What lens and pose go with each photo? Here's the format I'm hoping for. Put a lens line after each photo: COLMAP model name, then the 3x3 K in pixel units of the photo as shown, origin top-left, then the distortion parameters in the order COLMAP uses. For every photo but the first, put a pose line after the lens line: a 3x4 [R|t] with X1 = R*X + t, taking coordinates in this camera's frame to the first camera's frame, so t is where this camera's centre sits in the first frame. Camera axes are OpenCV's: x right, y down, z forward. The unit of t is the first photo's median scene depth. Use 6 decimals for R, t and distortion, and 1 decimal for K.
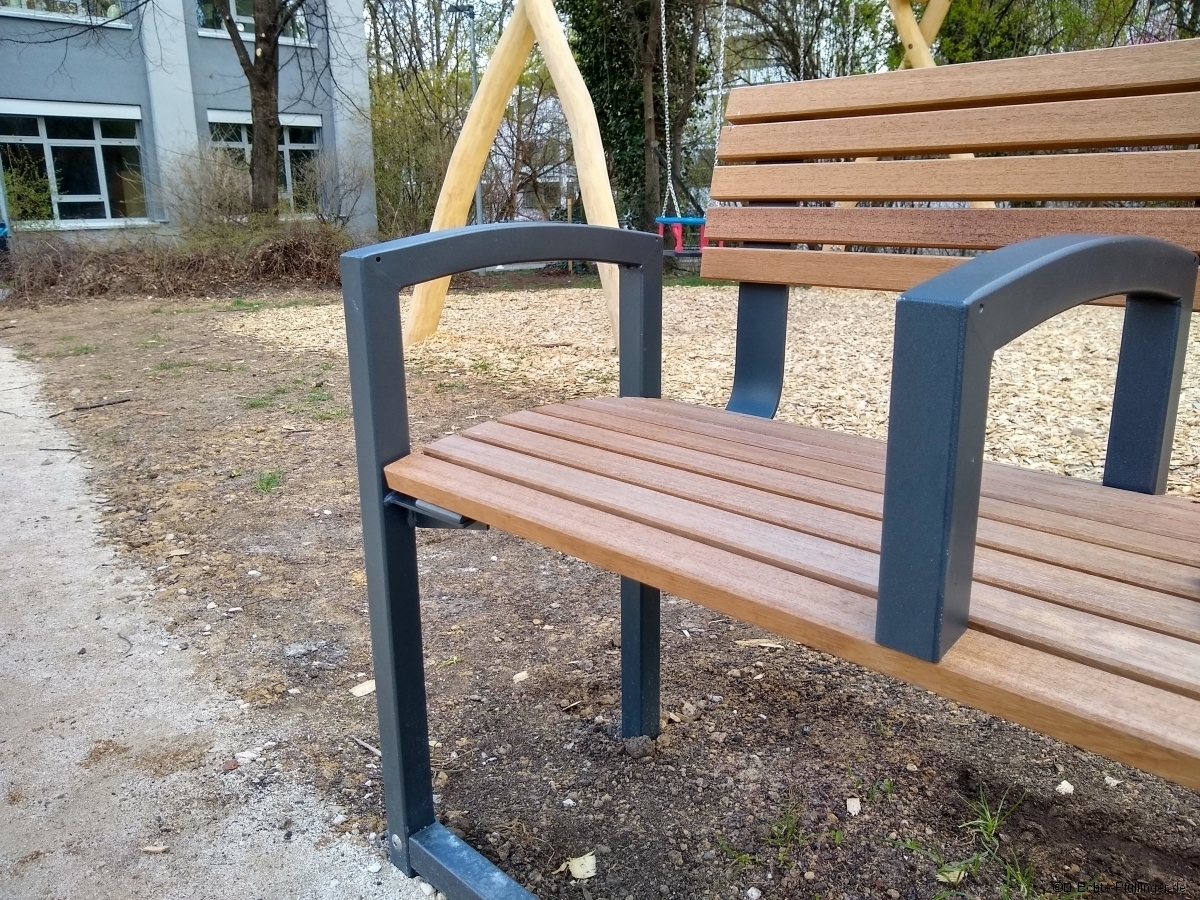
lens RADIAL K [[909.2, 0, 600.7], [0, 909.2, 449.5], [0, 0, 1]] dist [-0.030780, -0.002247]
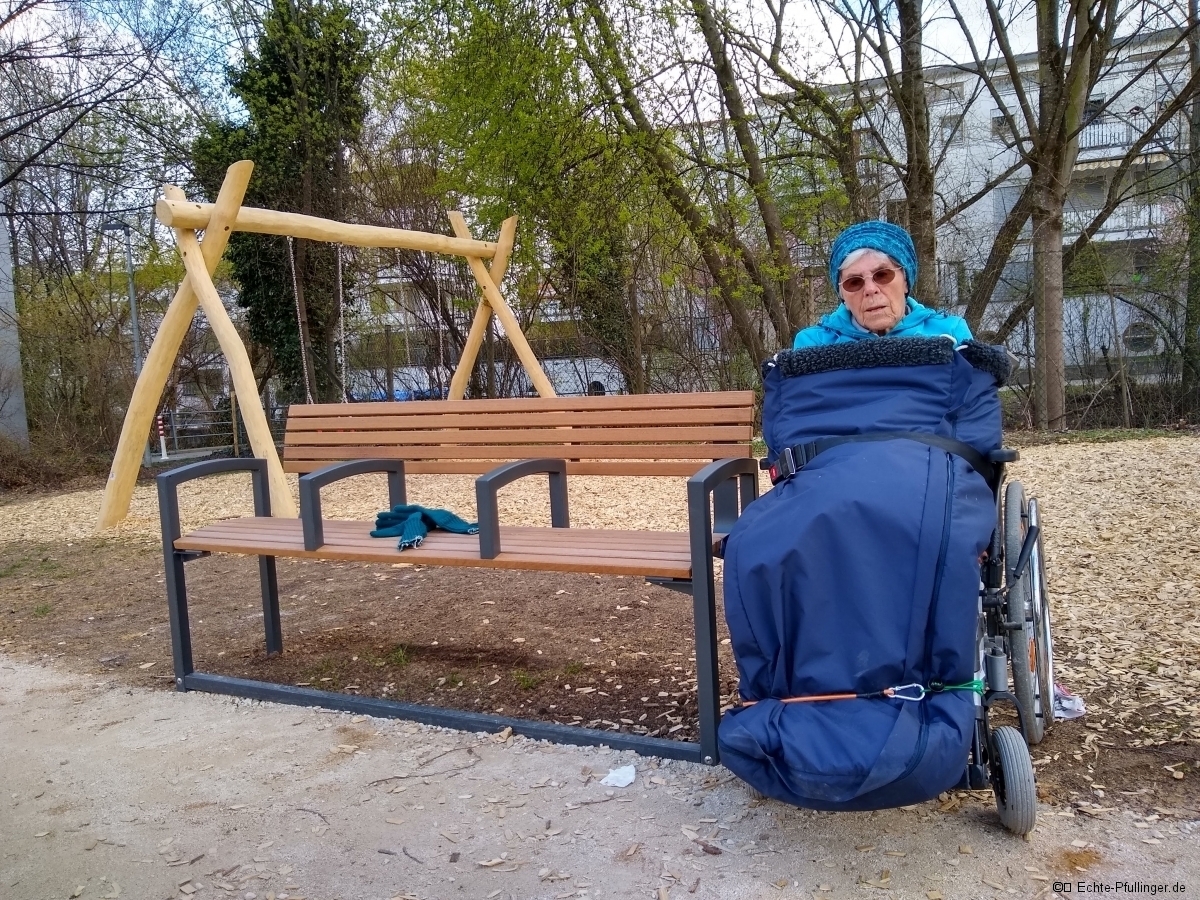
lens RADIAL K [[909.2, 0, 602.1], [0, 909.2, 446.4], [0, 0, 1]] dist [-0.030780, -0.002247]
pose [[0.937344, -0.066466, 0.342008, 0.031018], [0.128846, 0.978172, -0.163031, 0.112711], [-0.323706, 0.196882, 0.925447, -0.692335]]
